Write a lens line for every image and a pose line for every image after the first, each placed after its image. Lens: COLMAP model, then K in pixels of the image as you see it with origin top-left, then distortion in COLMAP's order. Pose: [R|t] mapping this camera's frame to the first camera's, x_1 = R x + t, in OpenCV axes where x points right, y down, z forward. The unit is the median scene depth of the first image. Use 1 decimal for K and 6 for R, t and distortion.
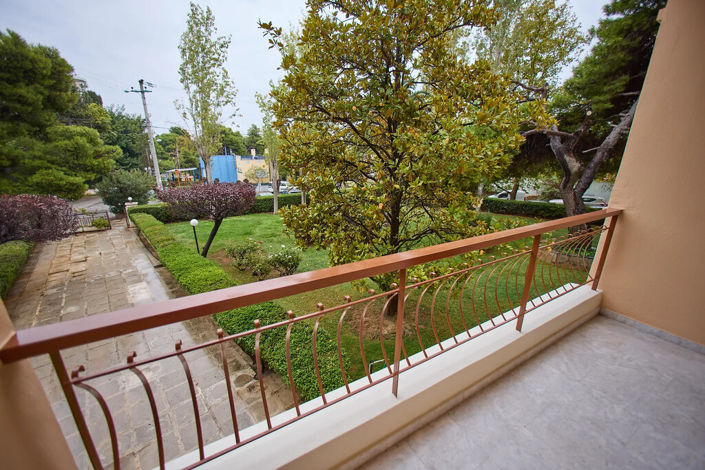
lens RADIAL K [[275.6, 0, 352.5], [0, 275.6, 235.0], [0, 0, 1]] dist [-0.007733, 0.000190]
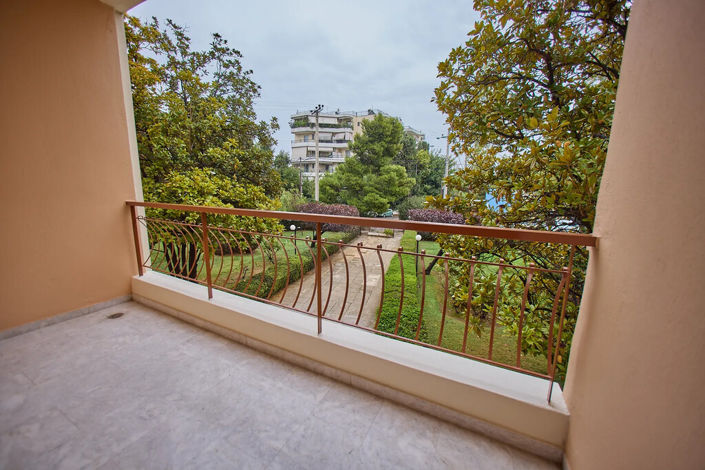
lens RADIAL K [[275.6, 0, 352.5], [0, 275.6, 235.0], [0, 0, 1]] dist [-0.007733, 0.000190]
pose [[0.537124, 0.150449, -0.829978, 0.161187], [-0.247154, 0.968849, 0.015676, -0.001375], [0.806482, 0.196713, 0.557576, 0.059513]]
